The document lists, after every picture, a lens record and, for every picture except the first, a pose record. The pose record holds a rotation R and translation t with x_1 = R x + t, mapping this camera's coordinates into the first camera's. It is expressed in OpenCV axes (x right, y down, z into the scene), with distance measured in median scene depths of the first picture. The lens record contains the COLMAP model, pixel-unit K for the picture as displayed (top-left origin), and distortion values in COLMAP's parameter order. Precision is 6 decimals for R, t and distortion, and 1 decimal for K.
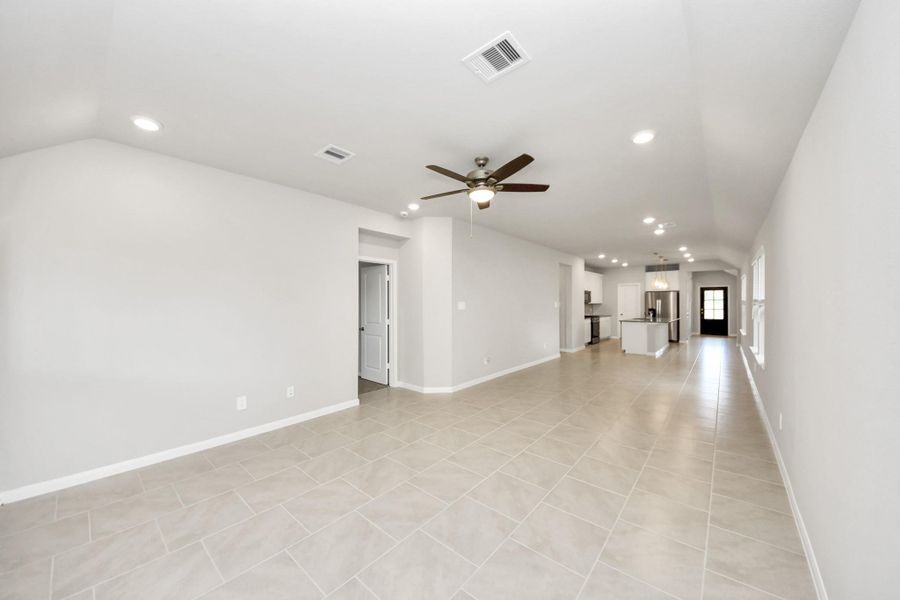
lens RADIAL K [[318.1, 0, 449.8], [0, 318.1, 300.1], [0, 0, 1]] dist [0.019763, -0.008392]
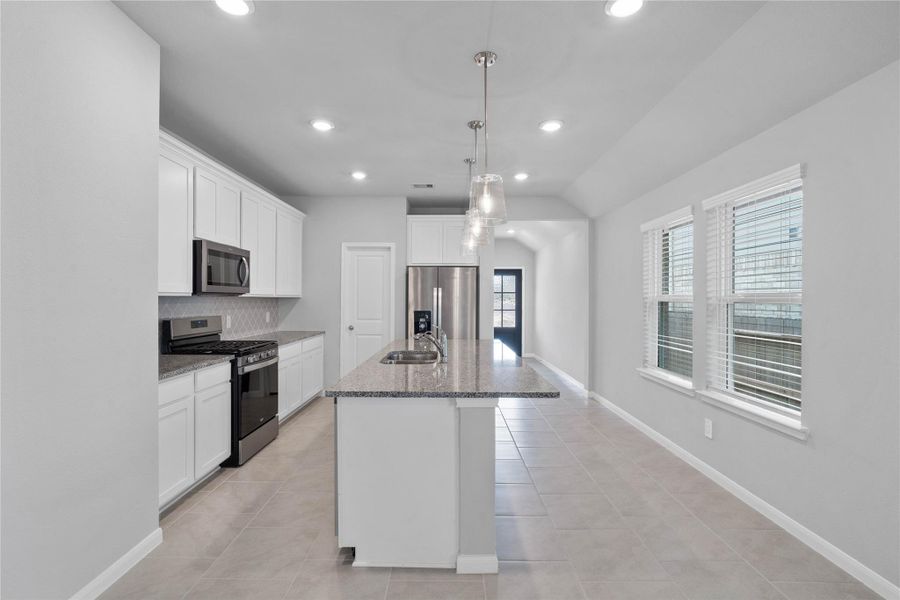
lens RADIAL K [[427.1, 0, 447.8], [0, 427.1, 299.1], [0, 0, 1]] dist [-0.025286, 0.015344]
pose [[0.764474, 0.002328, 0.644651, 0.874934], [-0.005705, 0.999979, 0.003153, 0.026613], [-0.644630, -0.006088, 0.764471, 1.579920]]
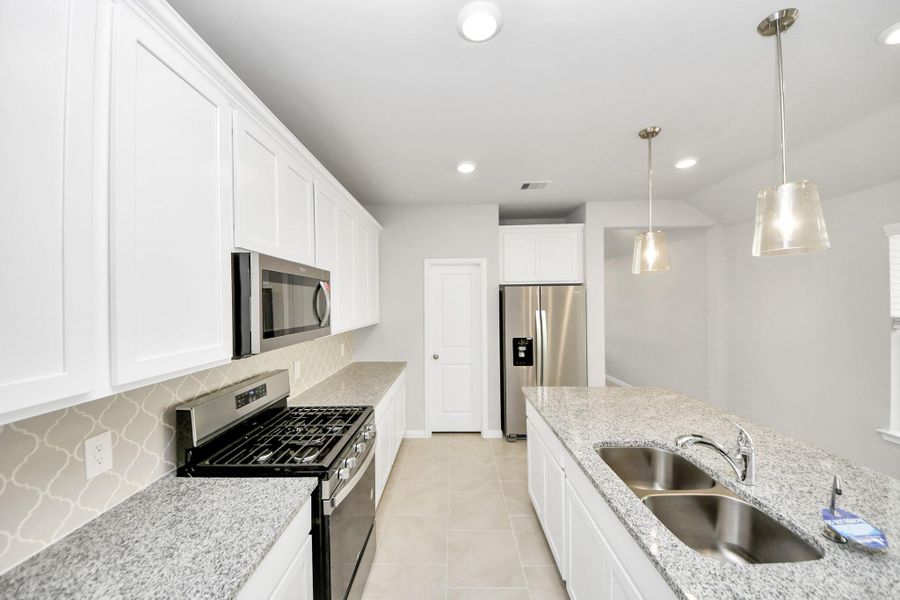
lens RADIAL K [[318.1, 0, 445.6], [0, 318.1, 301.6], [0, 0, 1]] dist [0.019763, -0.008392]
pose [[0.776619, -0.007024, 0.629932, 0.981924], [0.007458, 0.999970, 0.001955, -0.028885], [-0.629927, 0.003179, 0.776648, 2.107187]]
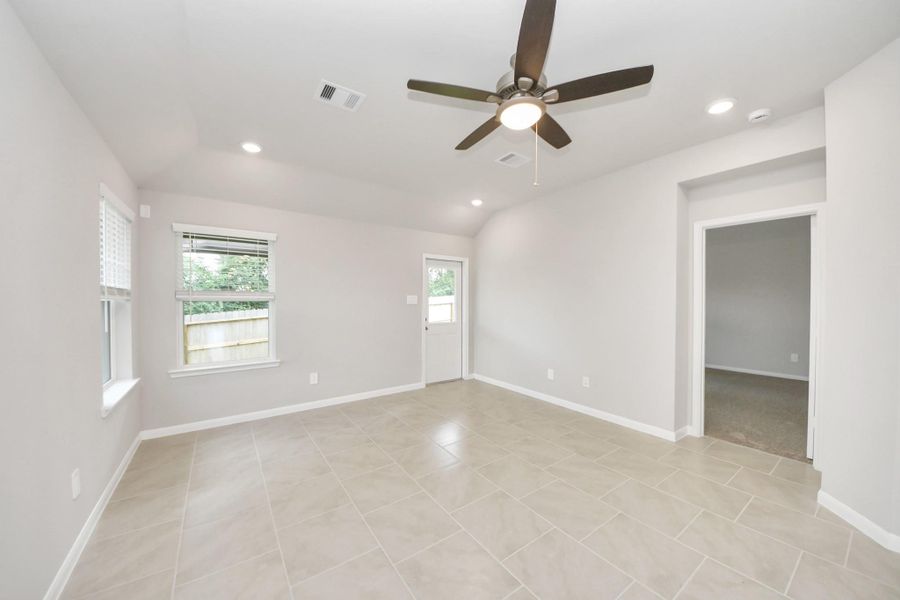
lens RADIAL K [[318.1, 0, 442.6], [0, 318.1, 302.7], [0, 0, 1]] dist [0.019763, -0.008392]
pose [[-0.252328, 0.017588, -0.967482, 0.500504], [0.007894, 0.999839, 0.016117, 0.011802], [0.967610, -0.003571, -0.252426, 0.677868]]
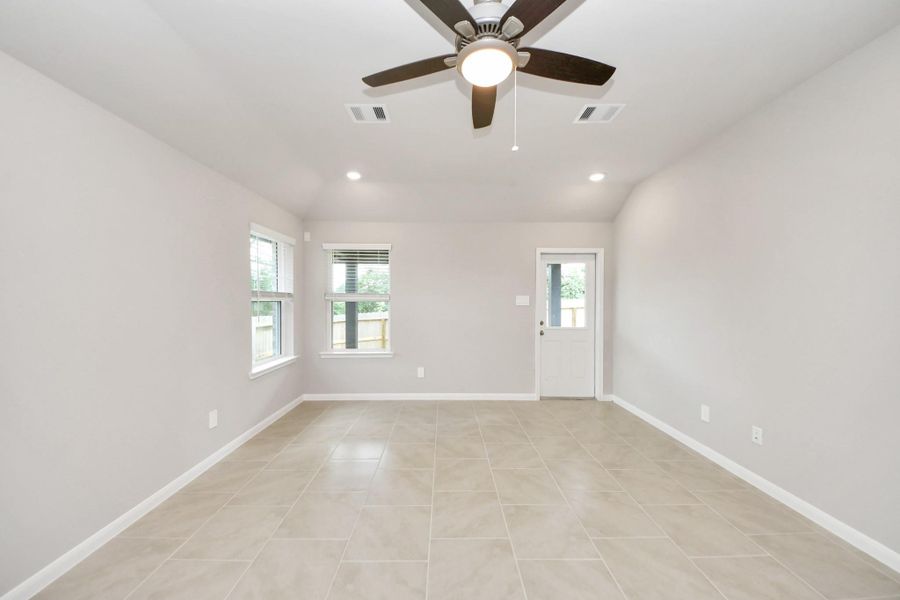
lens RADIAL K [[318.1, 0, 446.6], [0, 318.1, 303.5], [0, 0, 1]] dist [0.019763, -0.008392]
pose [[-0.746526, 0.011917, -0.665249, 0.317393], [0.005821, 0.999918, 0.011380, 0.012946], [0.665331, 0.004624, -0.746534, 0.885664]]
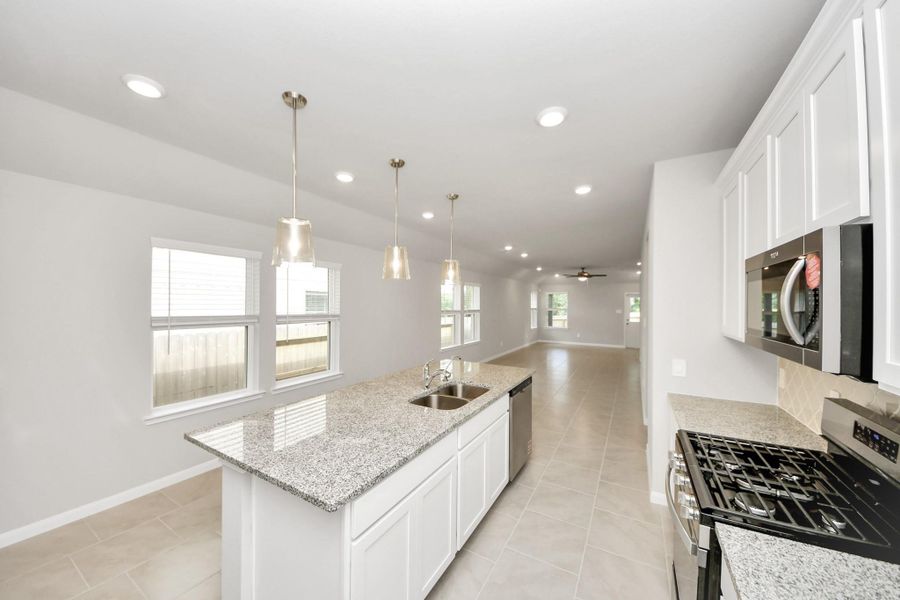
lens RADIAL K [[318.1, 0, 447.9], [0, 318.1, 300.1], [0, 0, 1]] dist [0.019763, -0.008392]
pose [[-0.983230, -0.008161, -0.182190, 1.410659], [-0.004455, 0.999775, -0.020741, -0.019186], [0.182318, -0.019582, -0.983045, 2.722962]]
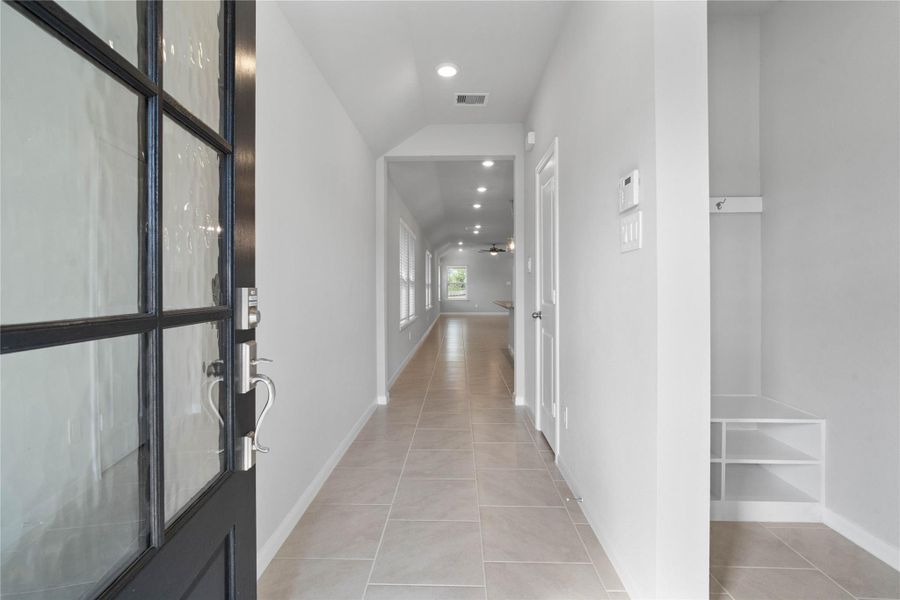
lens RADIAL K [[427.1, 0, 448.8], [0, 427.1, 294.3], [0, 0, 1]] dist [-0.025286, 0.015344]
pose [[-0.779120, 0.018402, -0.626605, 2.547322], [0.016247, 0.999826, 0.009161, 0.076129], [0.626664, -0.003043, -0.779283, 3.181786]]
